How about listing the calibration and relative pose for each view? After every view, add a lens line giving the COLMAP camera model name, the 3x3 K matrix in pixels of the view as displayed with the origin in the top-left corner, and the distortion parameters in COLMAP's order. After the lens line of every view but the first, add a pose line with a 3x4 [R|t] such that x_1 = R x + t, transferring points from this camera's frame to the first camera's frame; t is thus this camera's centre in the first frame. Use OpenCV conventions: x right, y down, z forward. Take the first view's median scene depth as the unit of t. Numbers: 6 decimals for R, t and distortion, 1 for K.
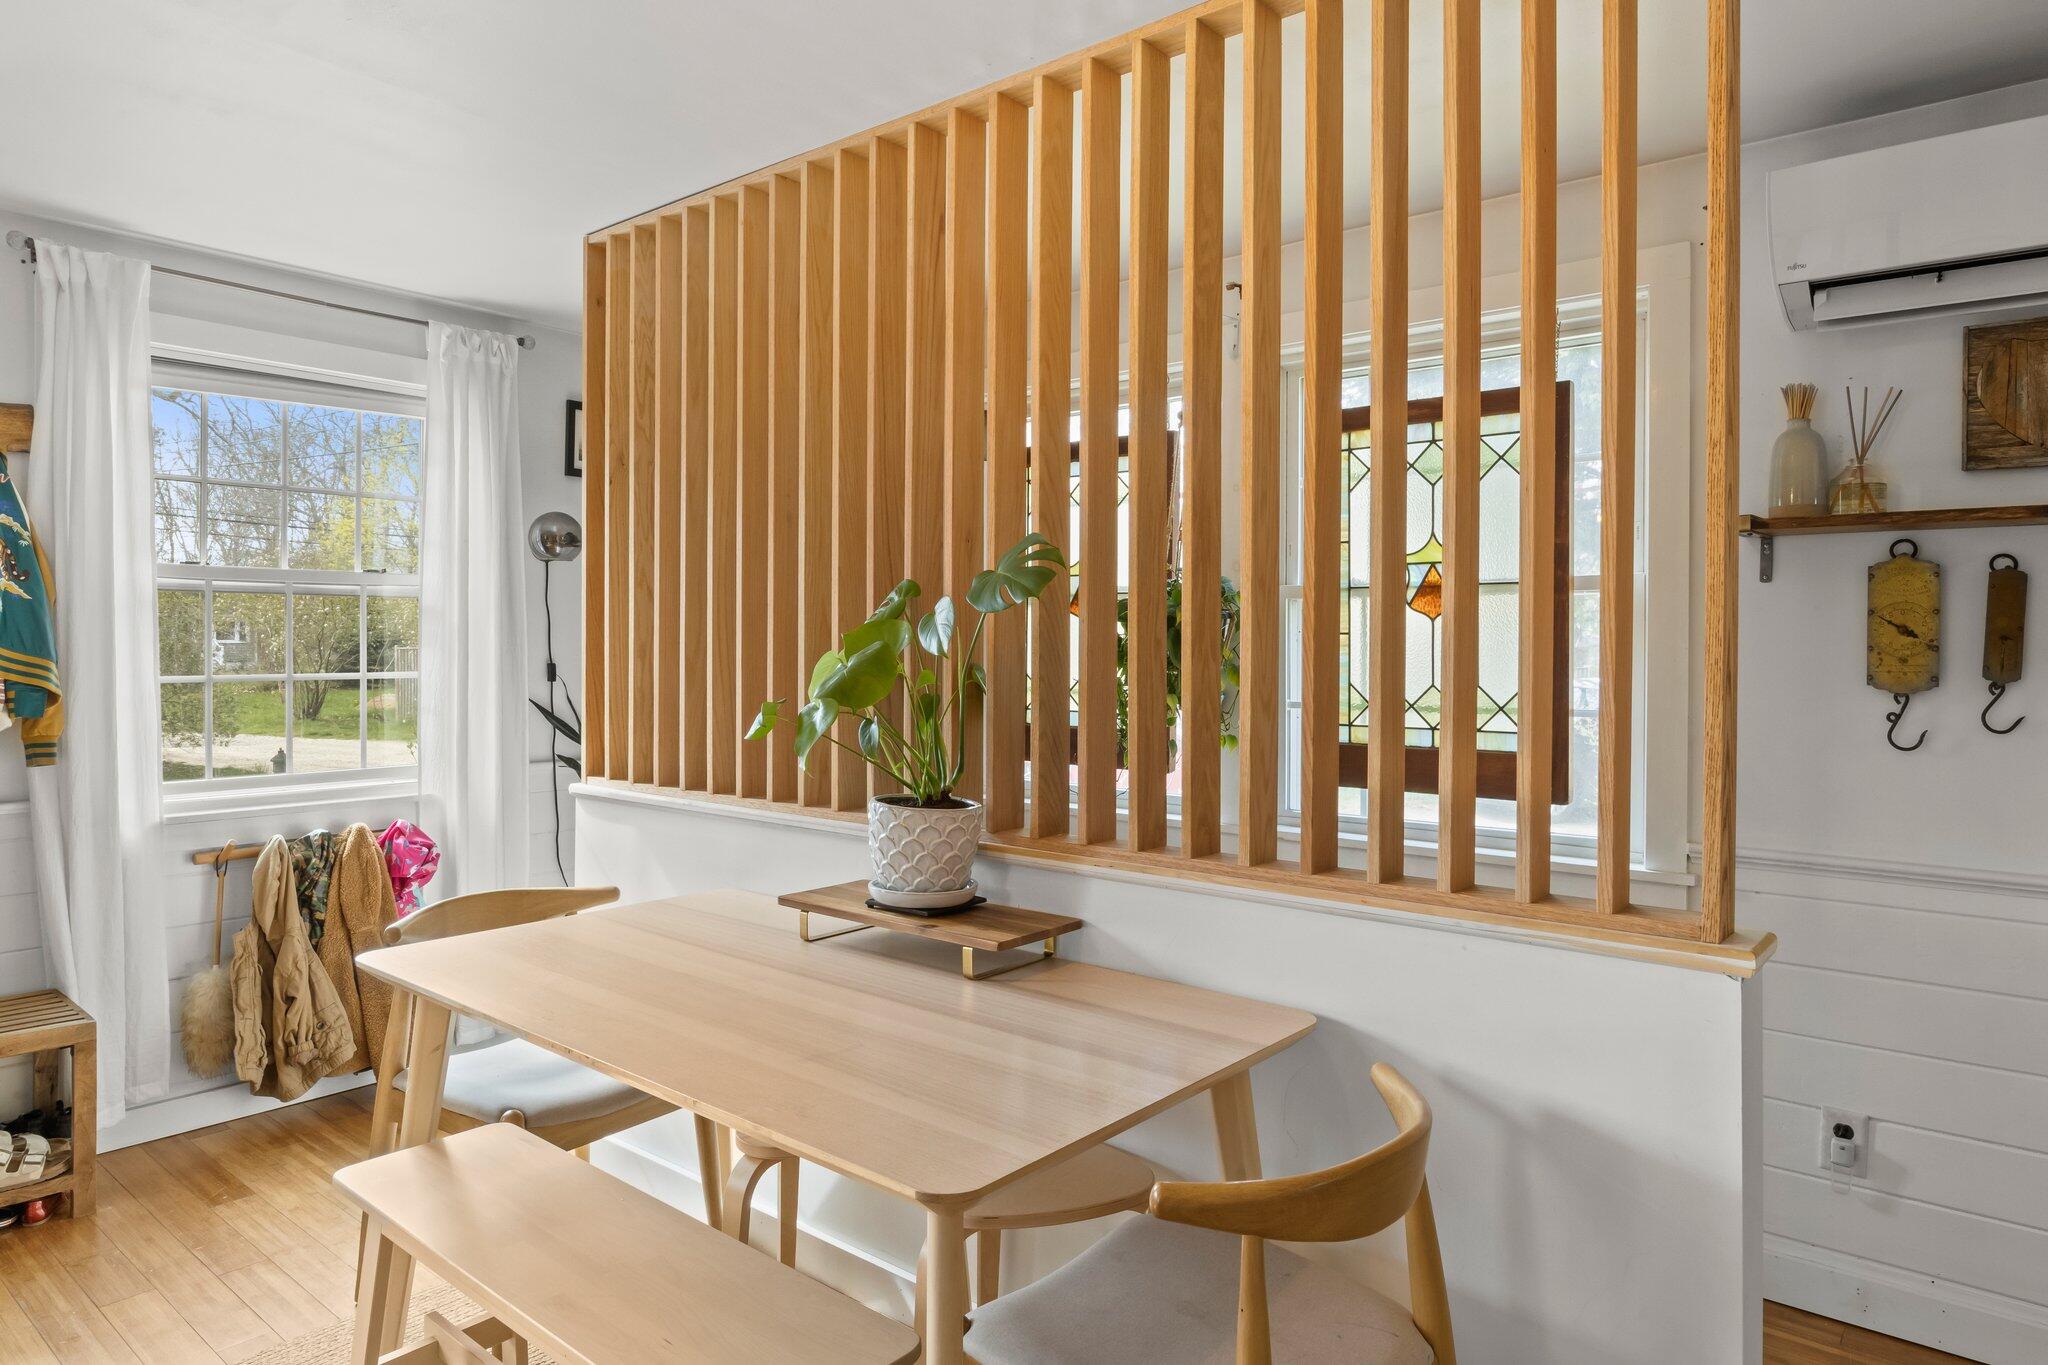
lens RADIAL K [[1269.6, 0, 1021.5], [0, 1269.6, 642.9], [0, 0, 1]] dist [0.001815, 0.000658]
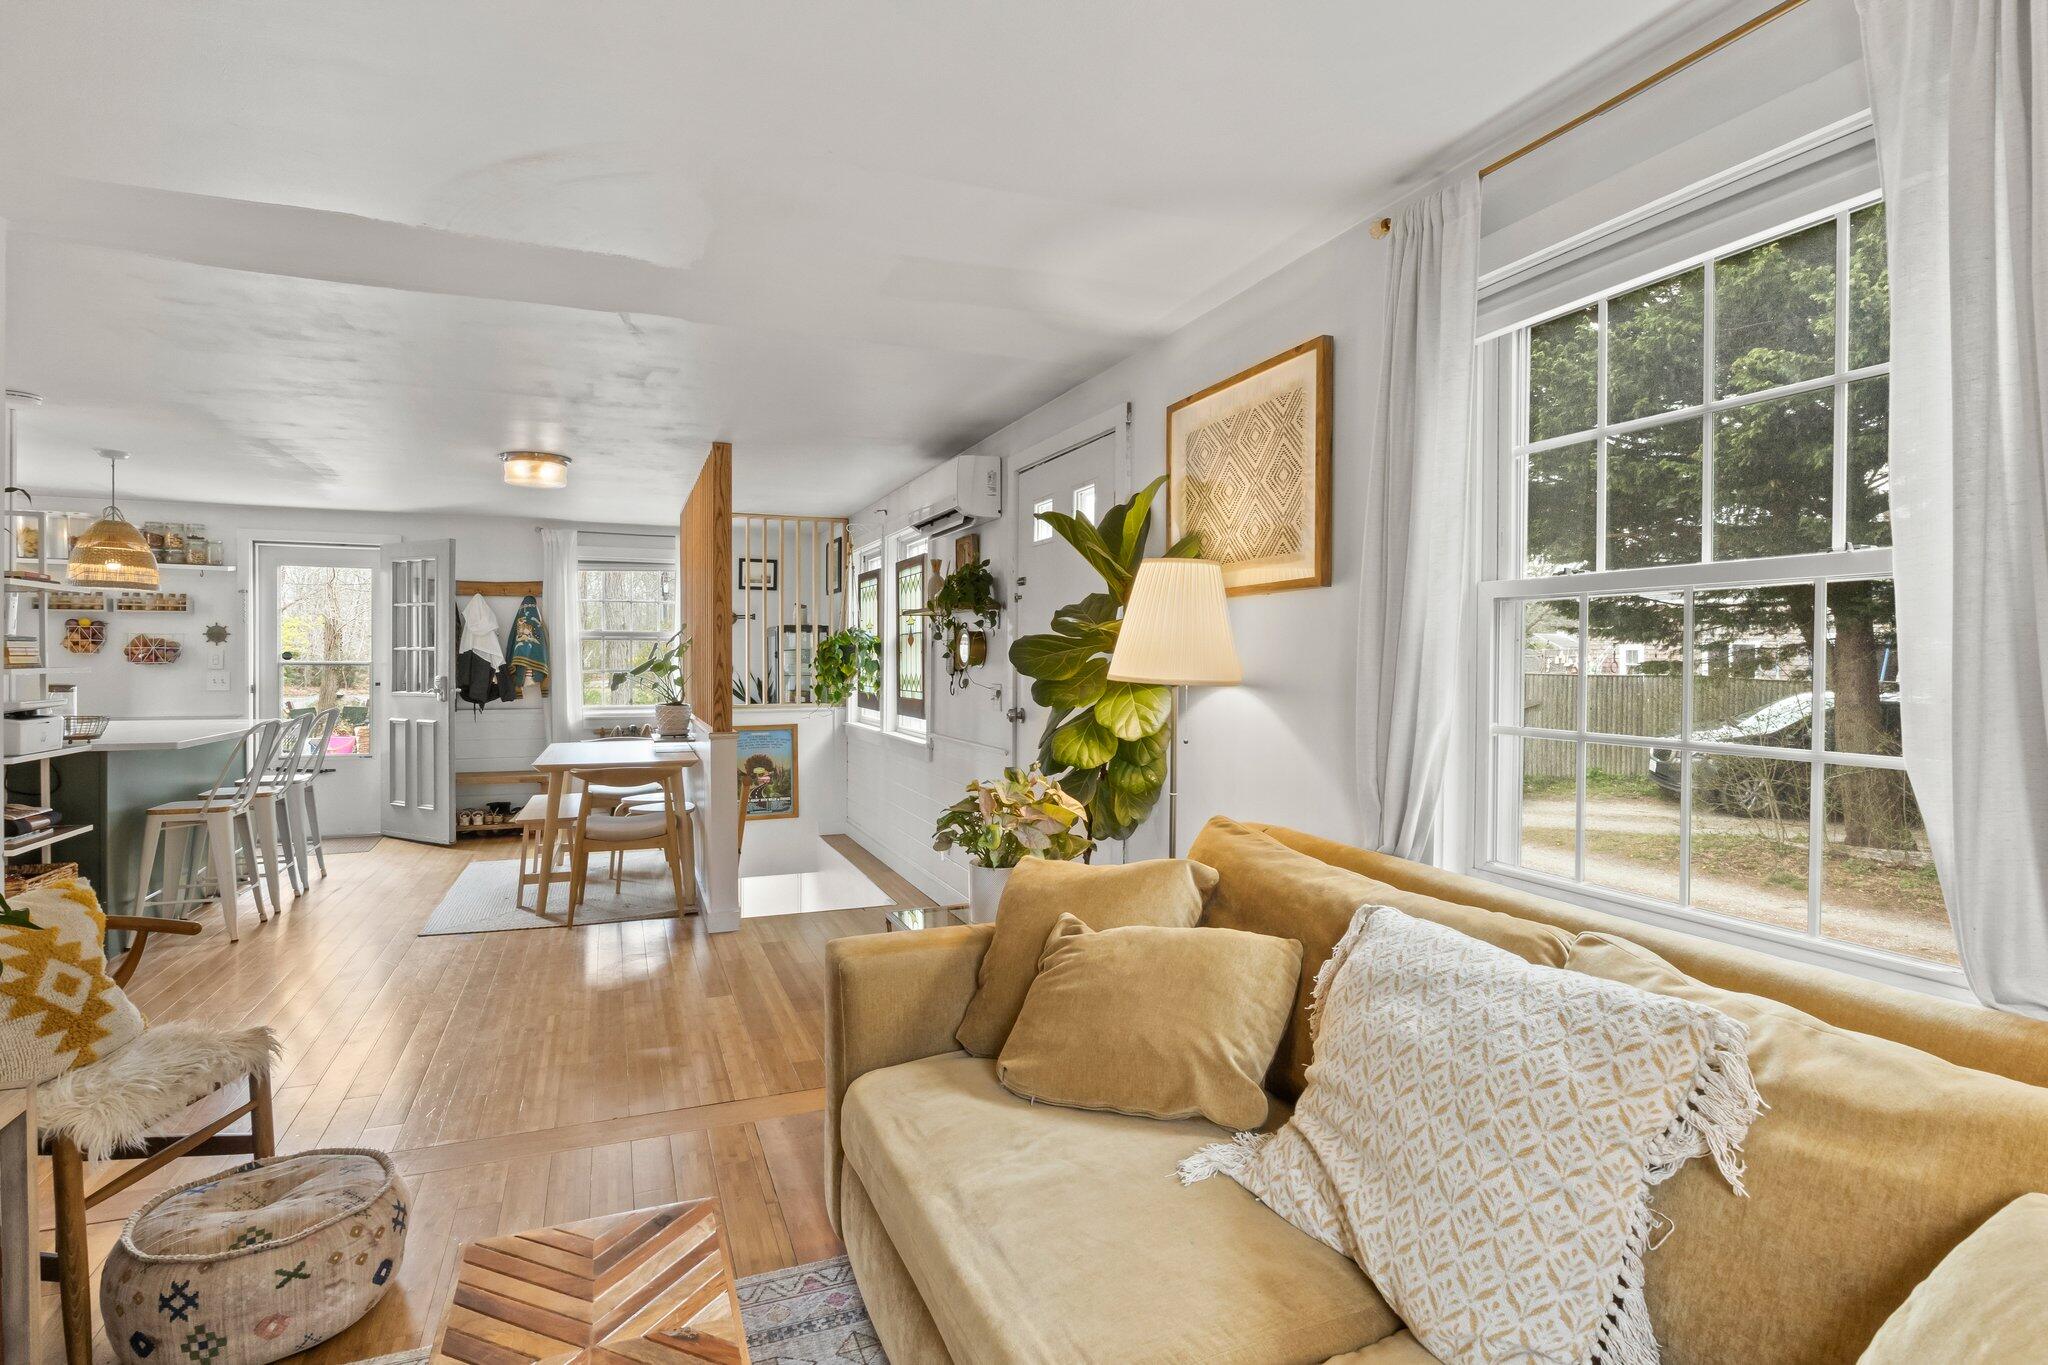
lens RADIAL K [[1022.7, 0, 1017.6], [0, 1022.7, 660.7], [0, 0, 1]] dist [-0.006554, -0.001730]
pose [[0.888329, -0.000947, -0.459207, 1.440876], [0.001392, 0.999999, 0.000629, 0.007478], [0.459206, -0.001198, 0.888329, -0.708450]]
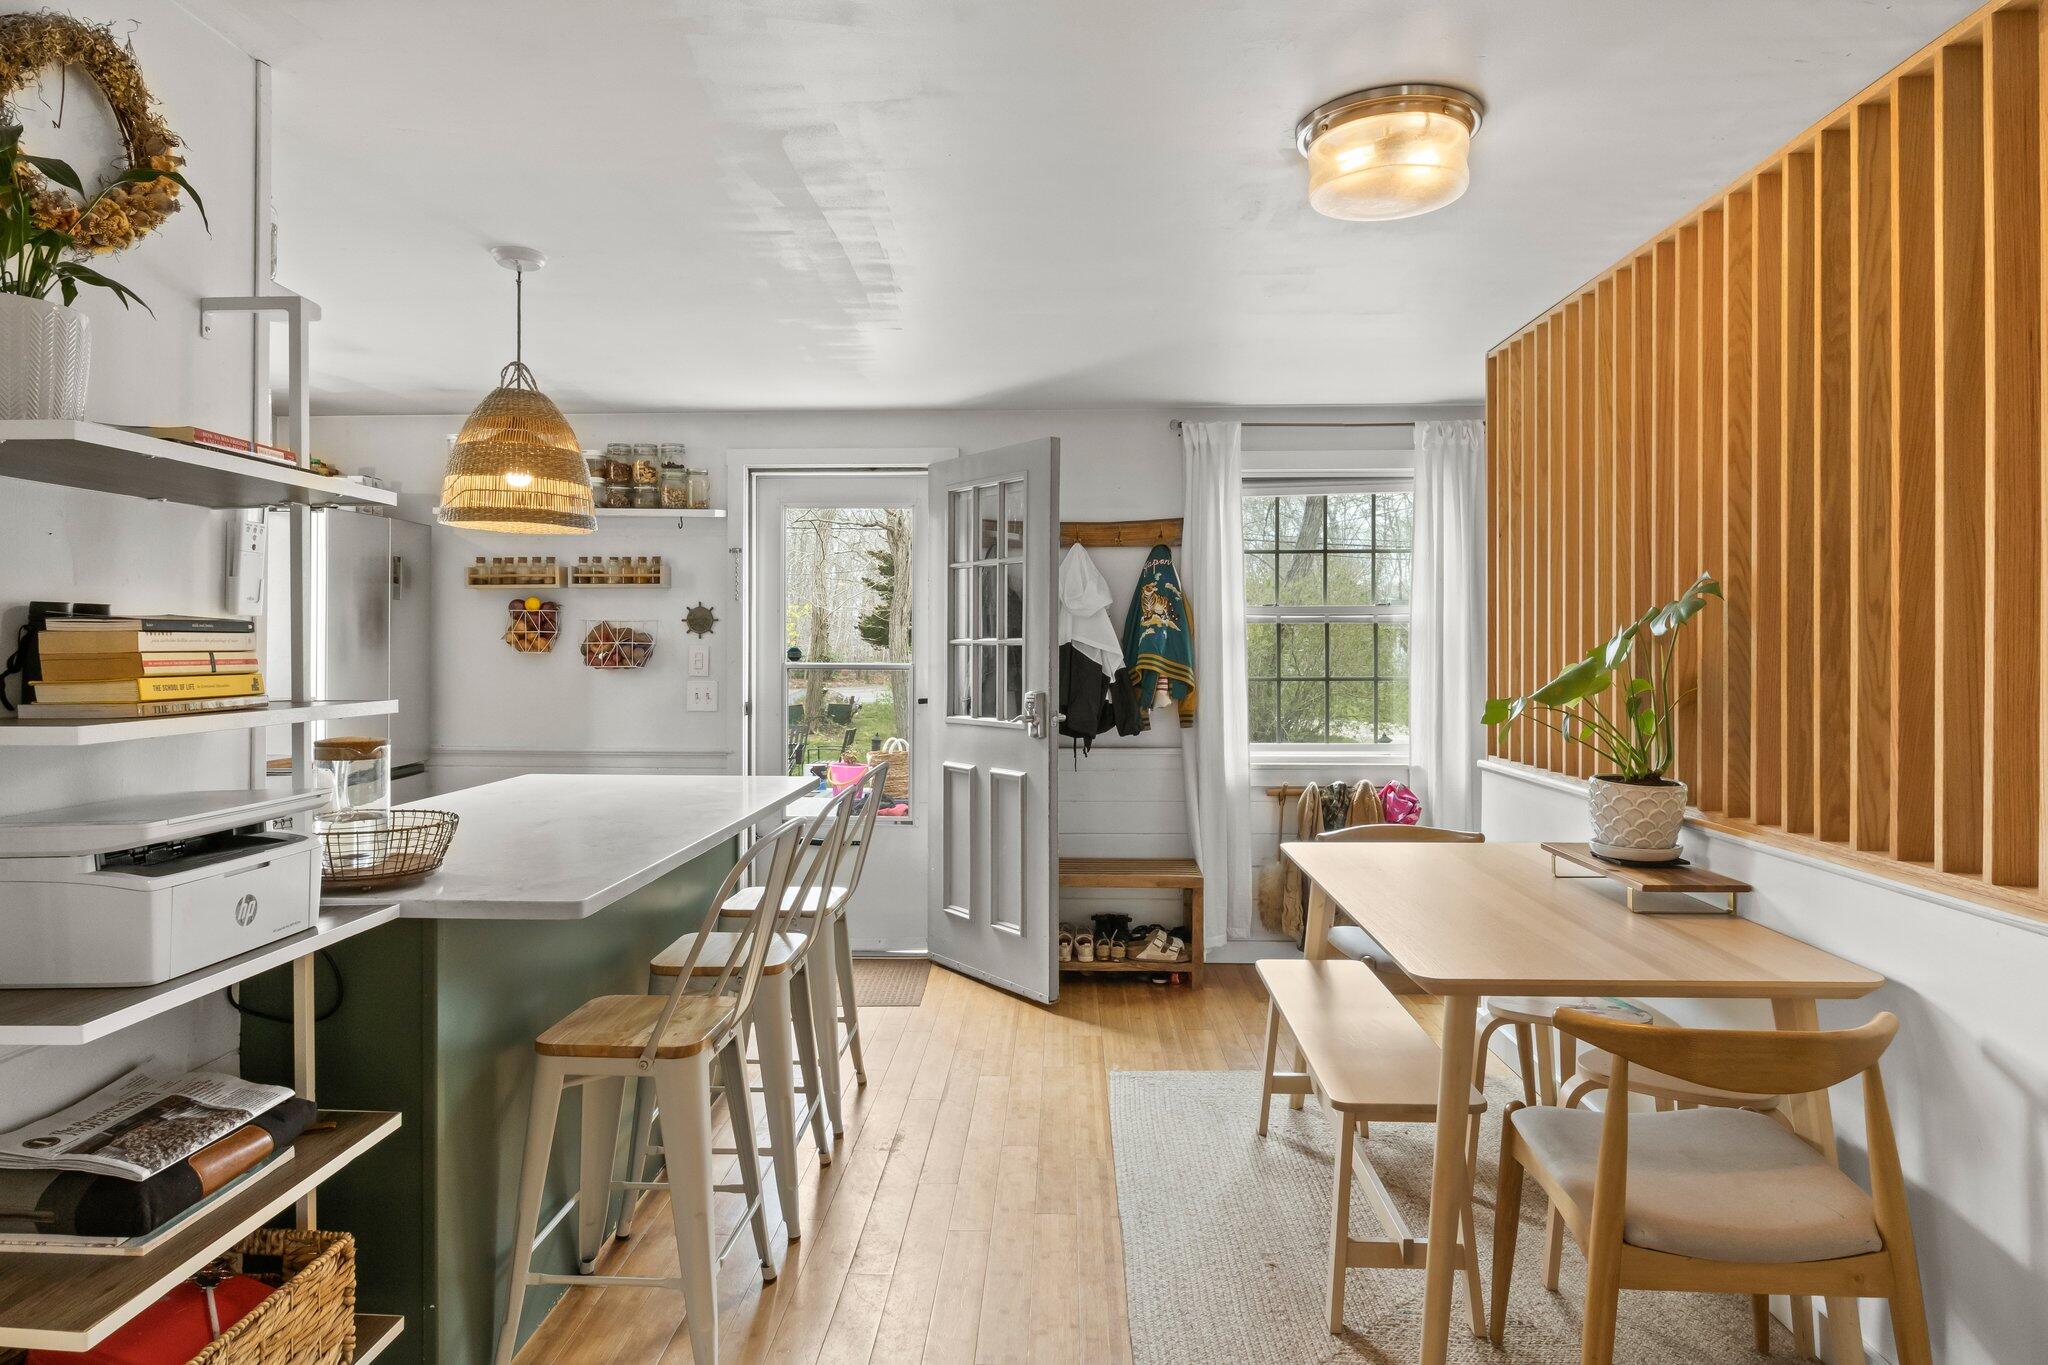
lens RADIAL K [[1208.3, 0, 1022.3], [0, 1208.3, 613.1], [0, 0, 1]] dist [-0.006838, 0.000054]
pose [[0.624619, -0.027876, -0.780432, 0.372144], [0.005385, 0.999493, -0.031391, -0.007974], [0.780911, 0.015405, 0.624452, -0.196789]]
